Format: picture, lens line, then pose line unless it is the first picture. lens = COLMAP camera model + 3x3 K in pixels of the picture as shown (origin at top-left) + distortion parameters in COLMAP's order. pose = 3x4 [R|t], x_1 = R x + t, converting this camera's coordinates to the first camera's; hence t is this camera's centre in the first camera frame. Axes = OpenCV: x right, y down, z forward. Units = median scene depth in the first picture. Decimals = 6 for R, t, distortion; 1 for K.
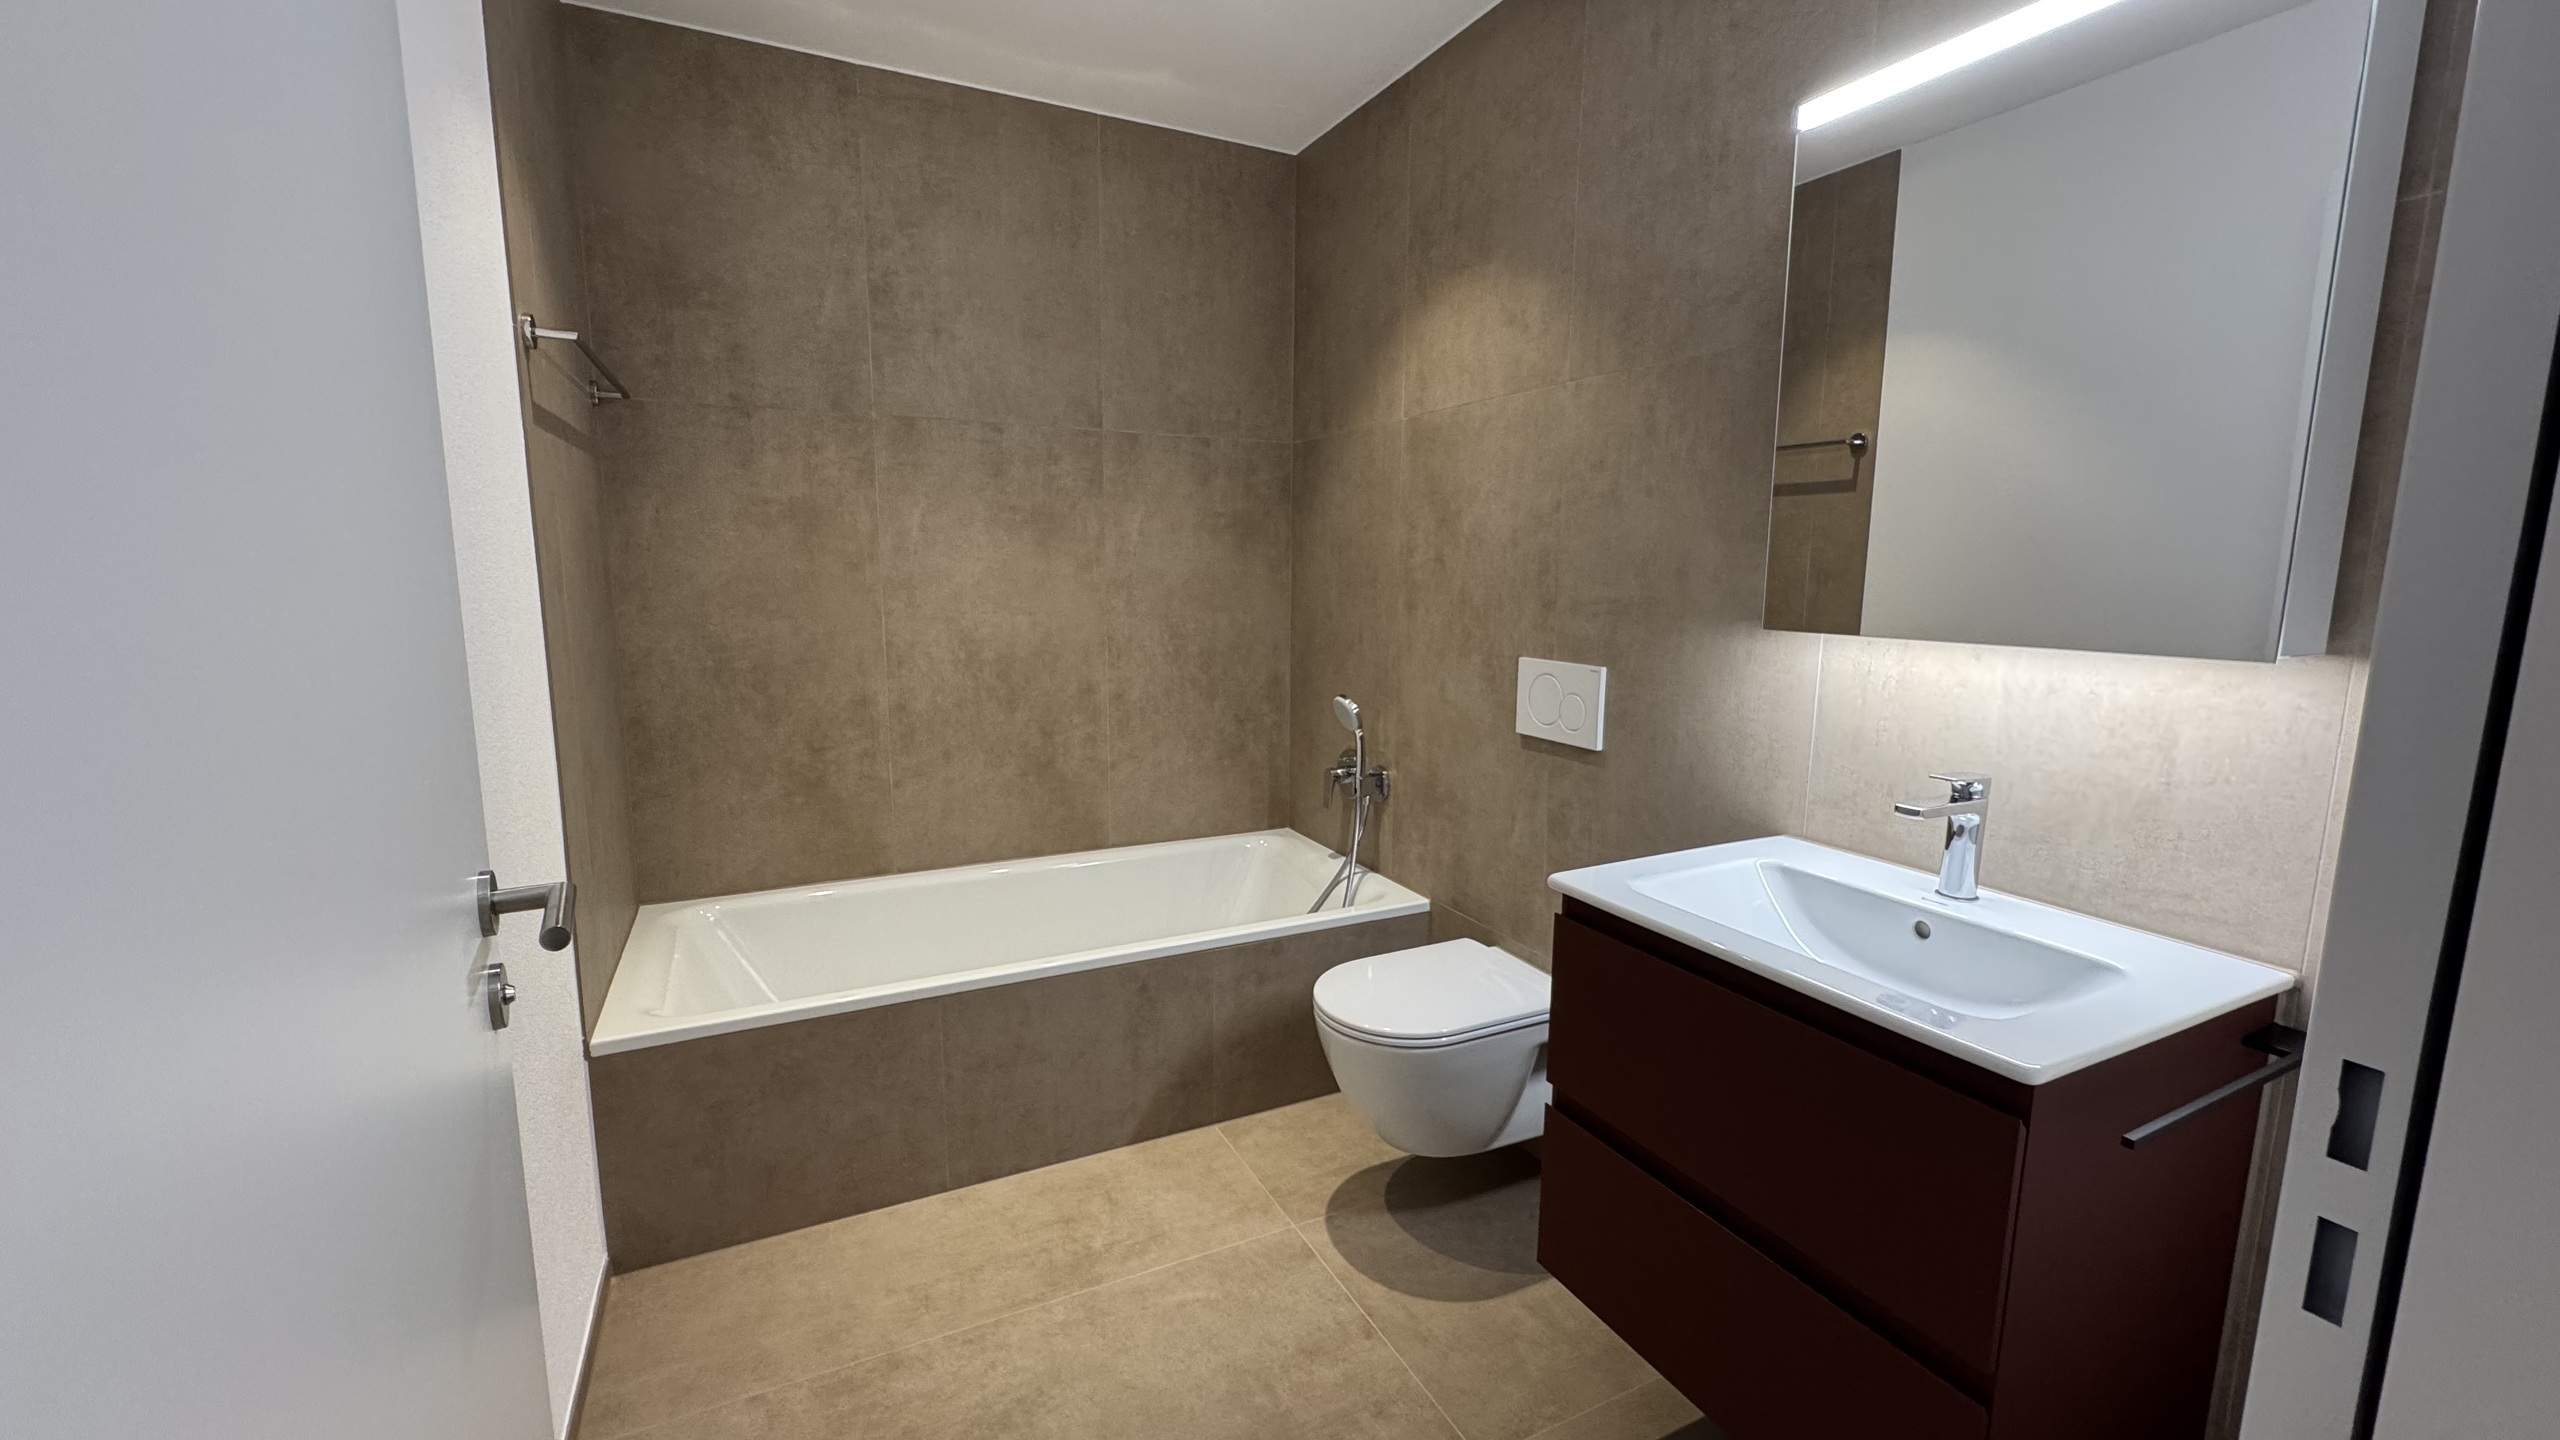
lens RADIAL K [[1024.1, 0, 1277.2], [0, 1024.1, 715.0], [0, 0, 1]] dist [0.001771, 0.000135]
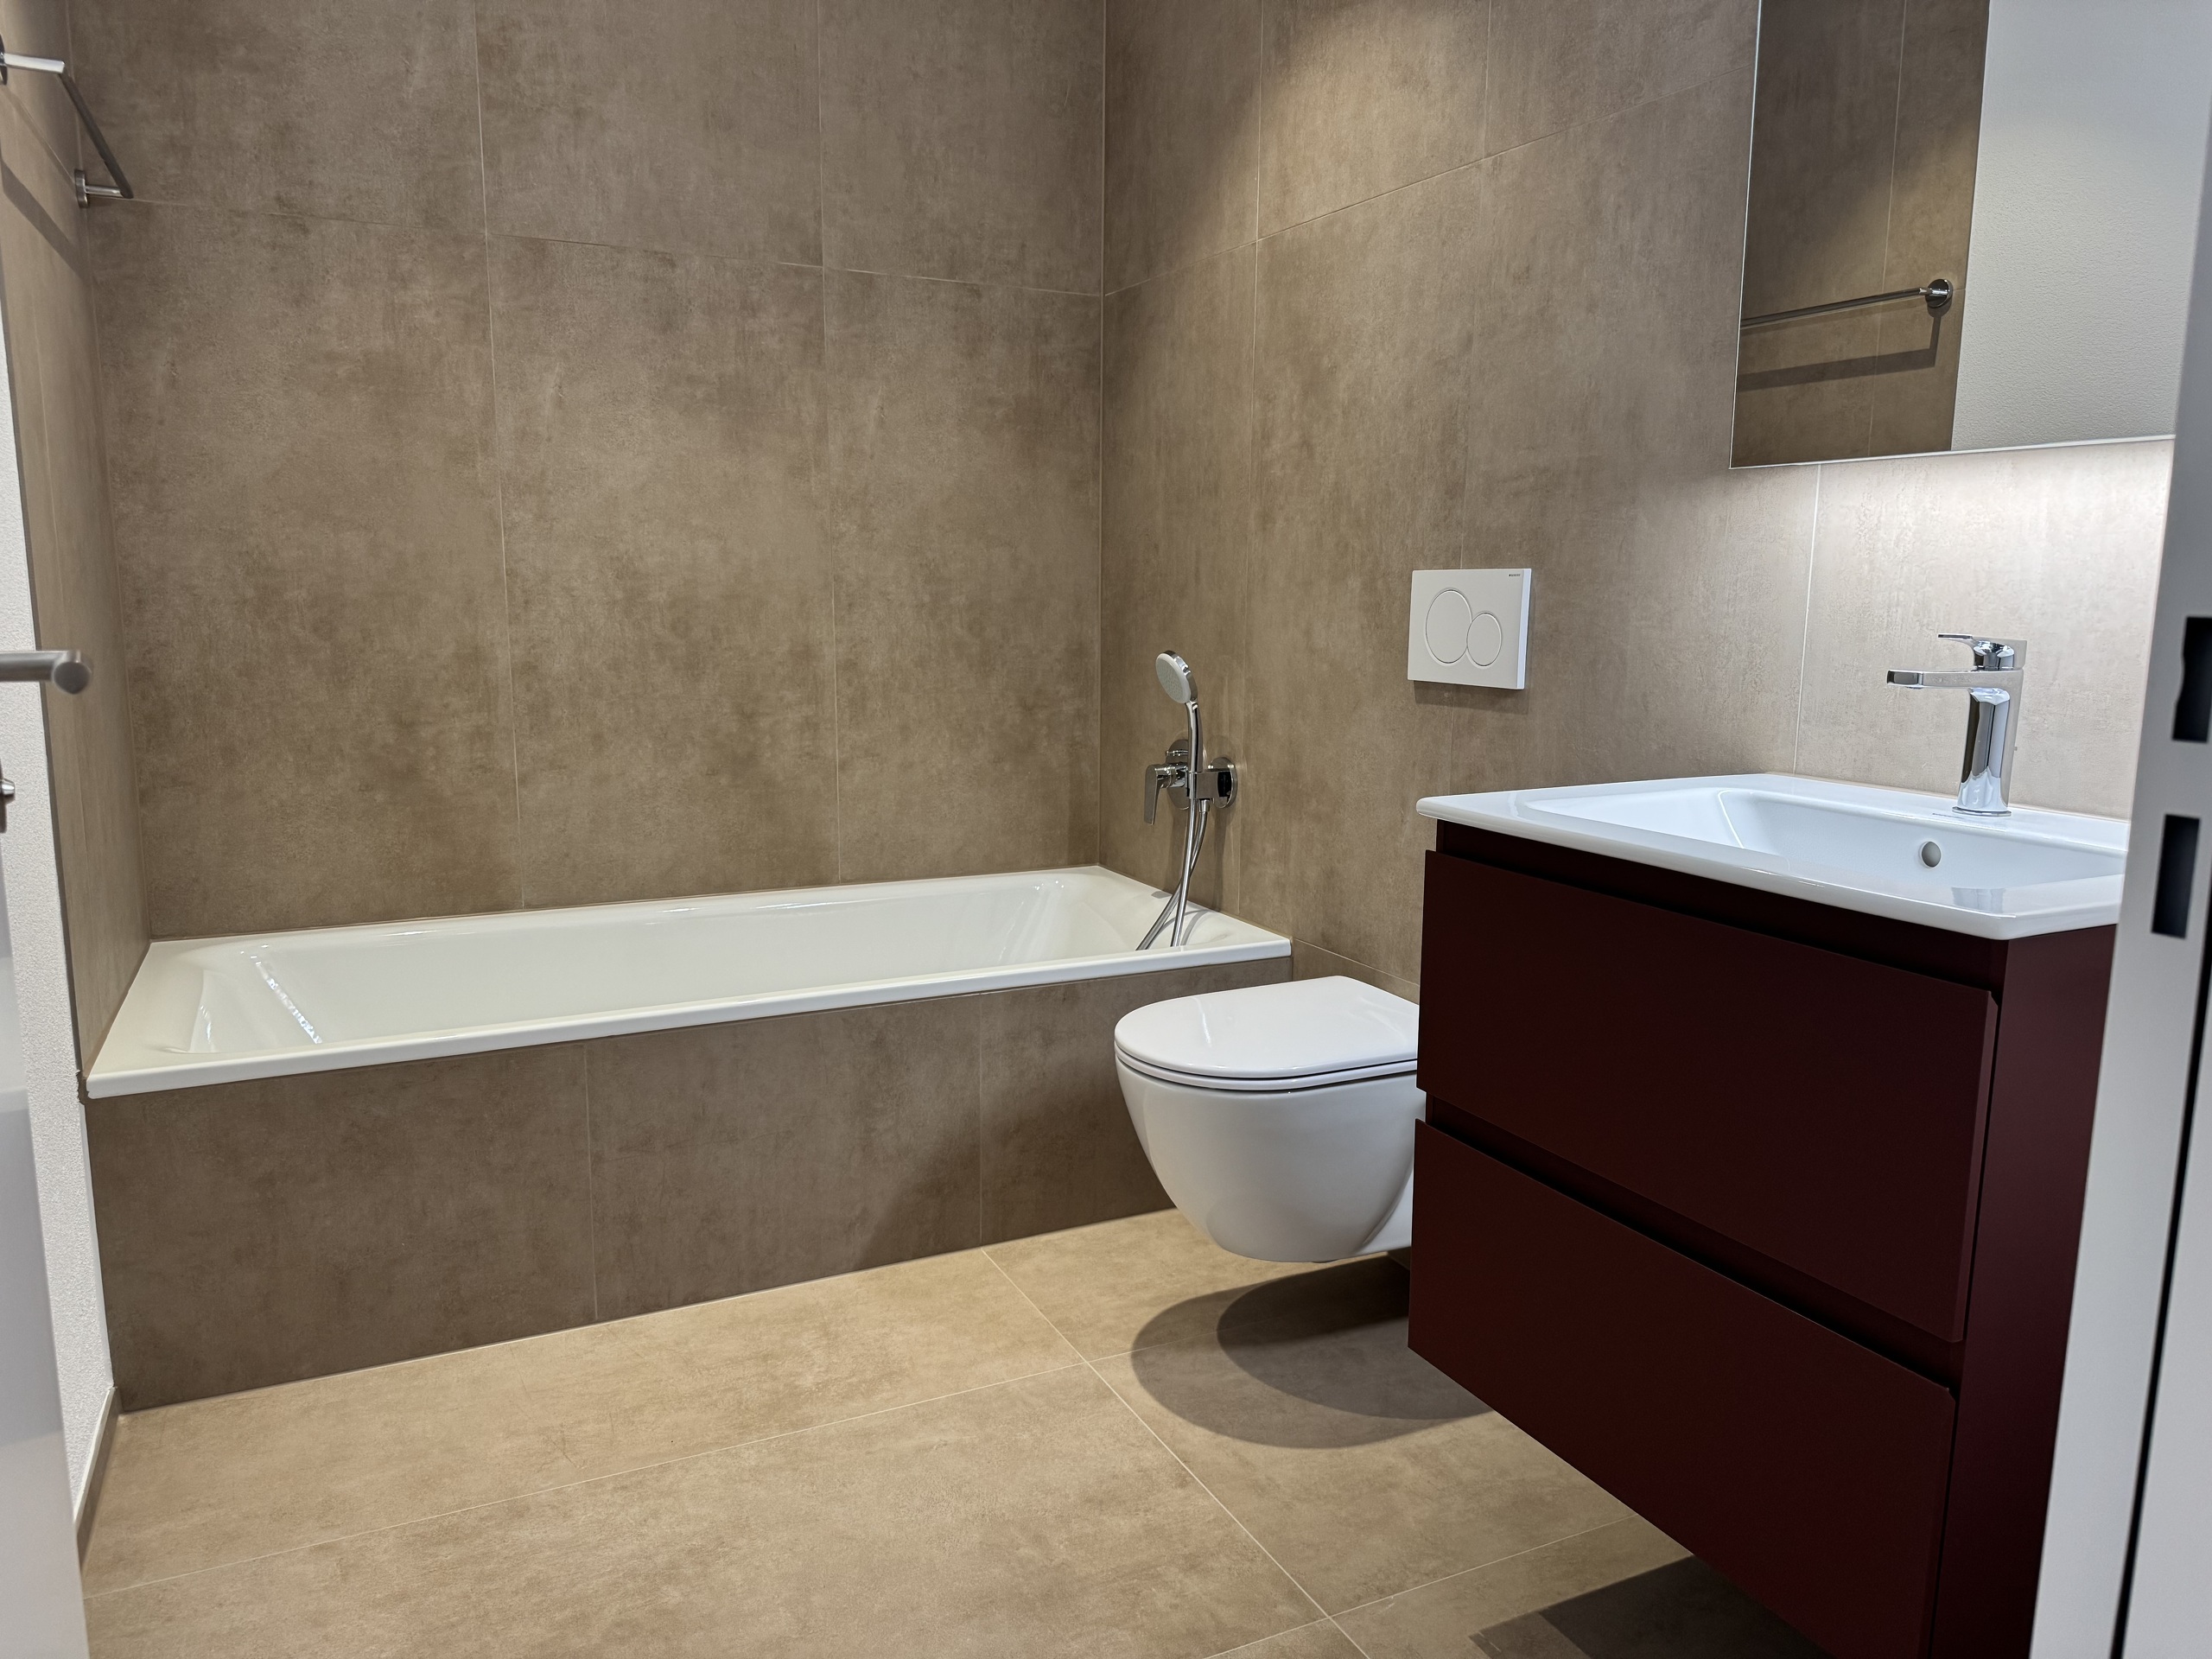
lens RADIAL K [[1560.2, 0, 1106.0], [0, 1560.2, 829.5], [0, 0, 1]] dist [0.044953, -0.048274]
pose [[0.999989, 0.001761, -0.004288, 0.030552], [-0.001704, 0.999909, 0.013409, 0.104805], [0.004311, -0.013402, 0.999901, -0.067171]]
